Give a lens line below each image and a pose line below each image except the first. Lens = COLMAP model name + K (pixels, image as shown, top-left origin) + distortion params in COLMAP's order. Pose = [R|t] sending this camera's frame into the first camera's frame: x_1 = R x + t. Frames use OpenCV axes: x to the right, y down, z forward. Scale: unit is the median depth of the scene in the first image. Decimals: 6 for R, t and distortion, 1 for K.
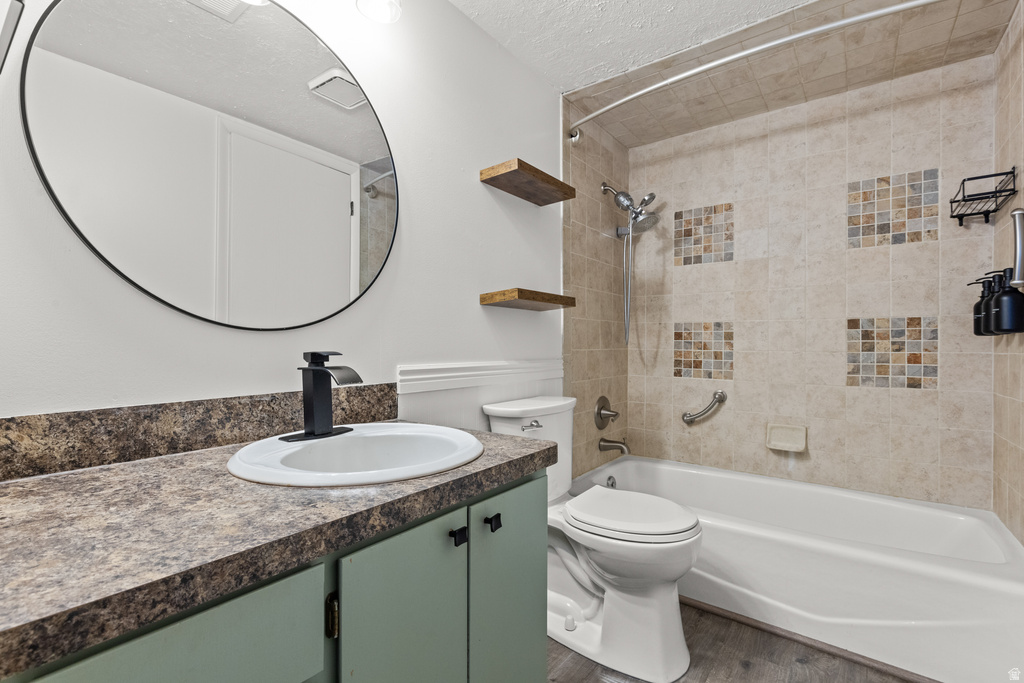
lens RADIAL K [[456.9, 0, 512.0], [0, 456.9, 341.5], [0, 0, 1]] dist [0.001101, -0.000018]
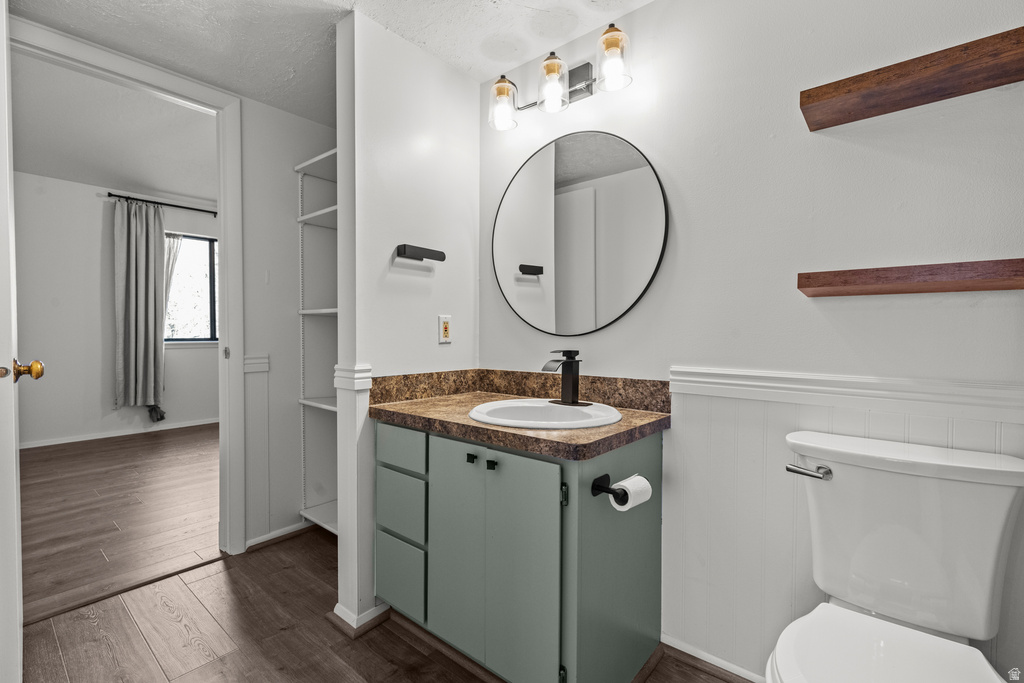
lens RADIAL K [[456.9, 0, 512.0], [0, 456.9, 341.5], [0, 0, 1]] dist [0.001101, -0.000018]
pose [[-0.046237, 0.015642, -0.998808, 0.613401], [-0.000115, 0.999877, 0.015664, -0.016672], [0.998930, 0.000839, -0.046230, 0.473785]]
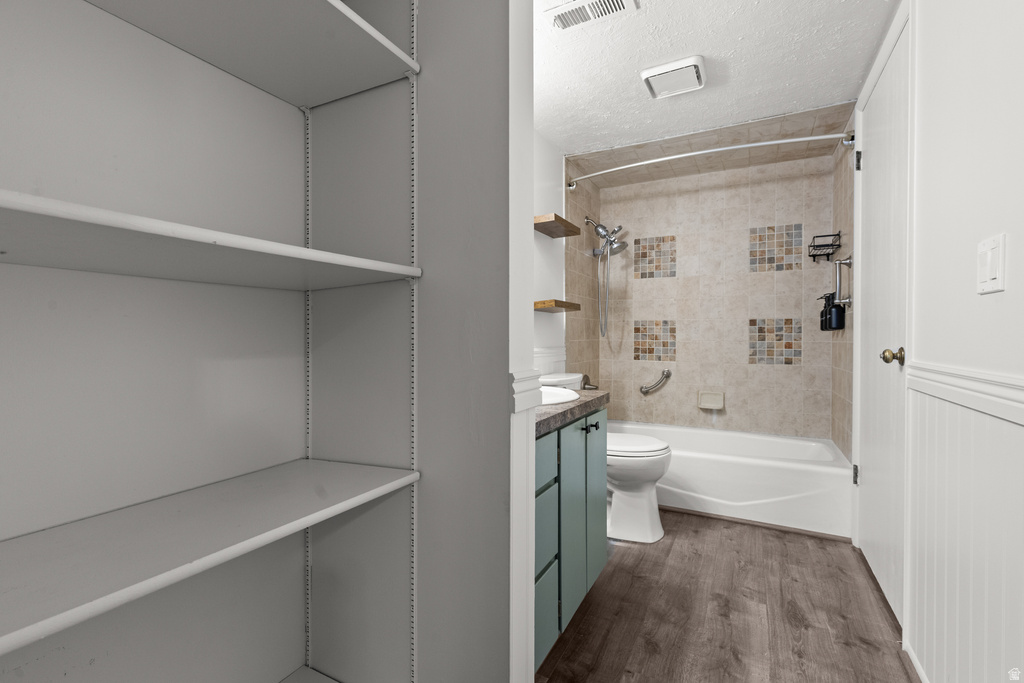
lens RADIAL K [[464.3, 0, 513.1], [0, 464.3, 334.4], [0, 0, 1]] dist [0.008865, -0.000131]
pose [[0.984778, -0.001056, 0.173816, -0.308990], [0.000540, 0.999995, 0.003013, -0.004962], [-0.173819, -0.002874, 0.984773, -0.386110]]
